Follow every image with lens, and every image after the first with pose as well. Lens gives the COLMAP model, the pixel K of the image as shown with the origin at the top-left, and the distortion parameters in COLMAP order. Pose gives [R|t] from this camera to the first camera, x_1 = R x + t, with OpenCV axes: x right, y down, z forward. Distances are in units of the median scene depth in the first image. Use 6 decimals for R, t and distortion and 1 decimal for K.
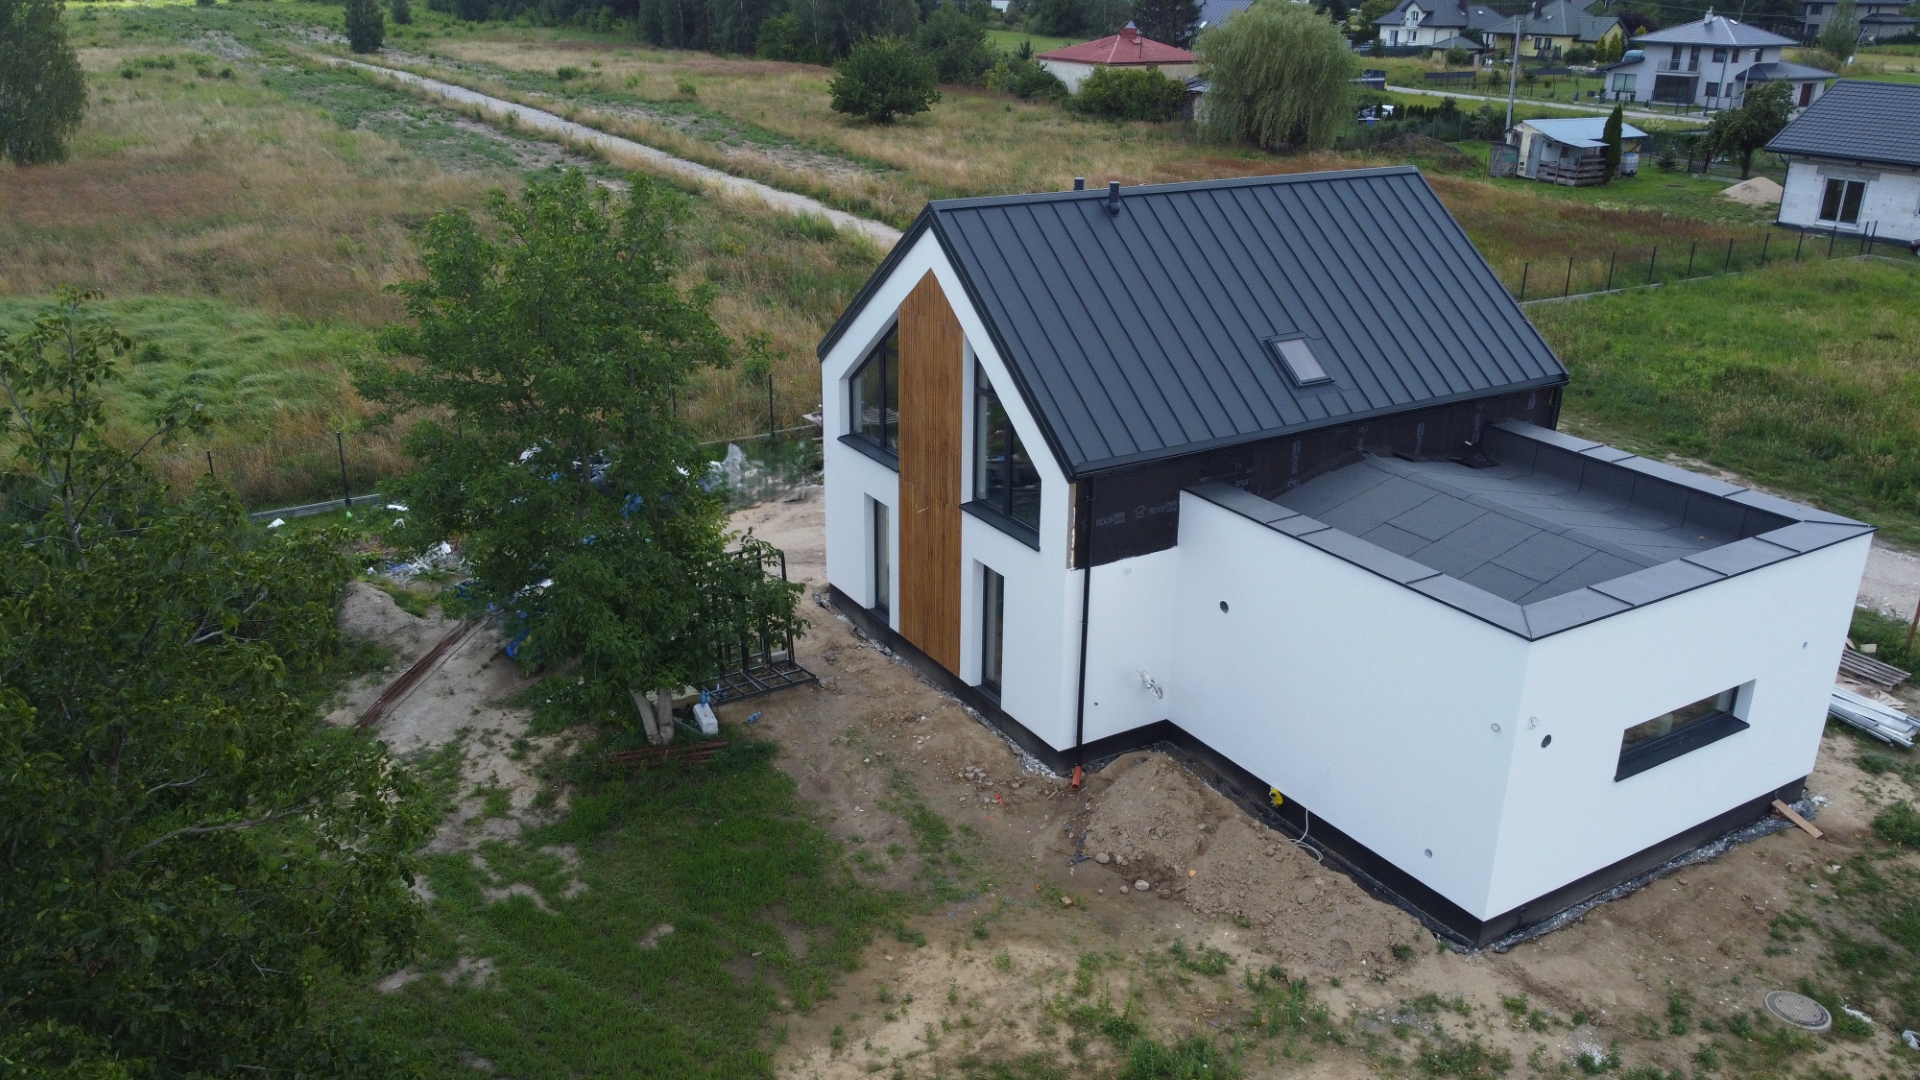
lens RADIAL K [[1474.6, 0, 960.0], [0, 1474.6, 540.0], [0, 0, 1]] dist [-0.008598, -0.002272]
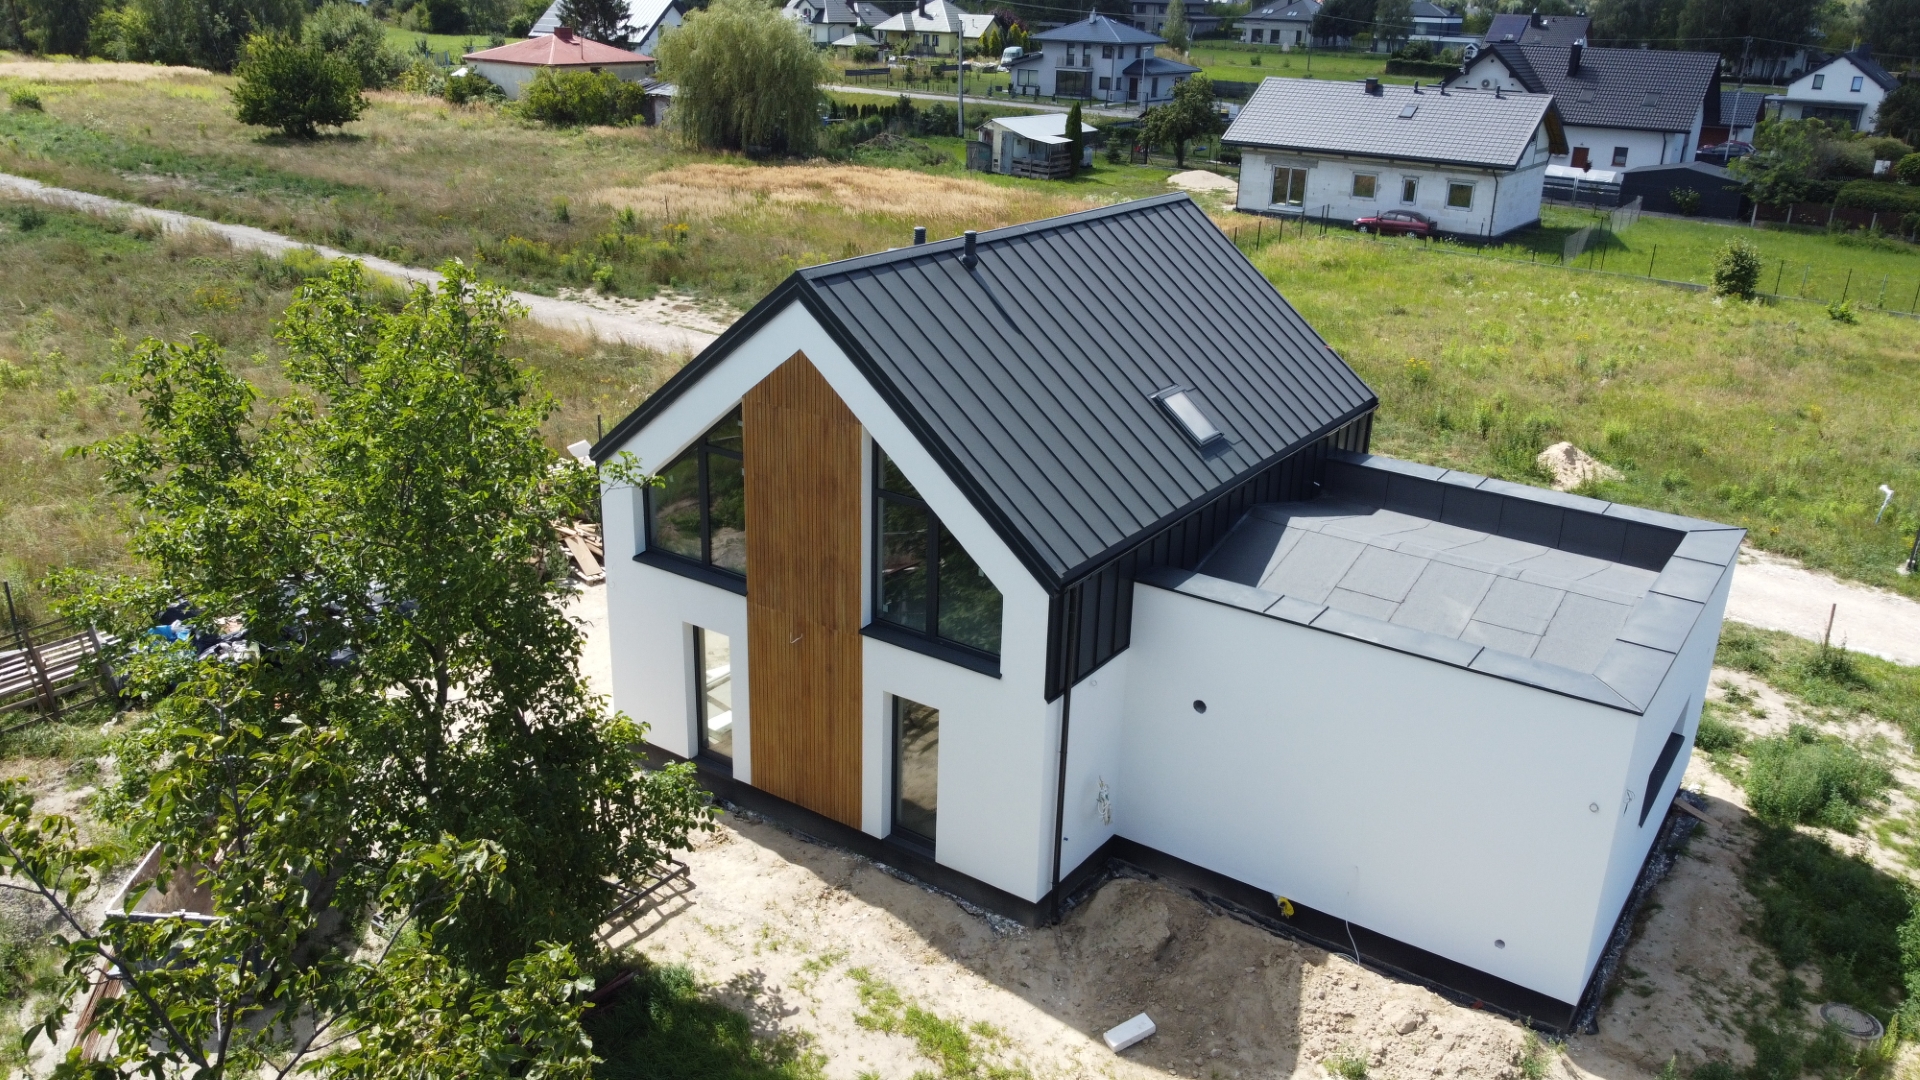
lens RADIAL K [[1474.6, 0, 960.0], [0, 1474.6, 540.0], [0, 0, 1]] dist [-0.008598, -0.002272]
pose [[0.916015, -0.128839, 0.379890, -0.247276], [0.127352, 0.991429, 0.029164, -0.087448], [-0.380391, 0.021665, 0.924572, 0.203401]]
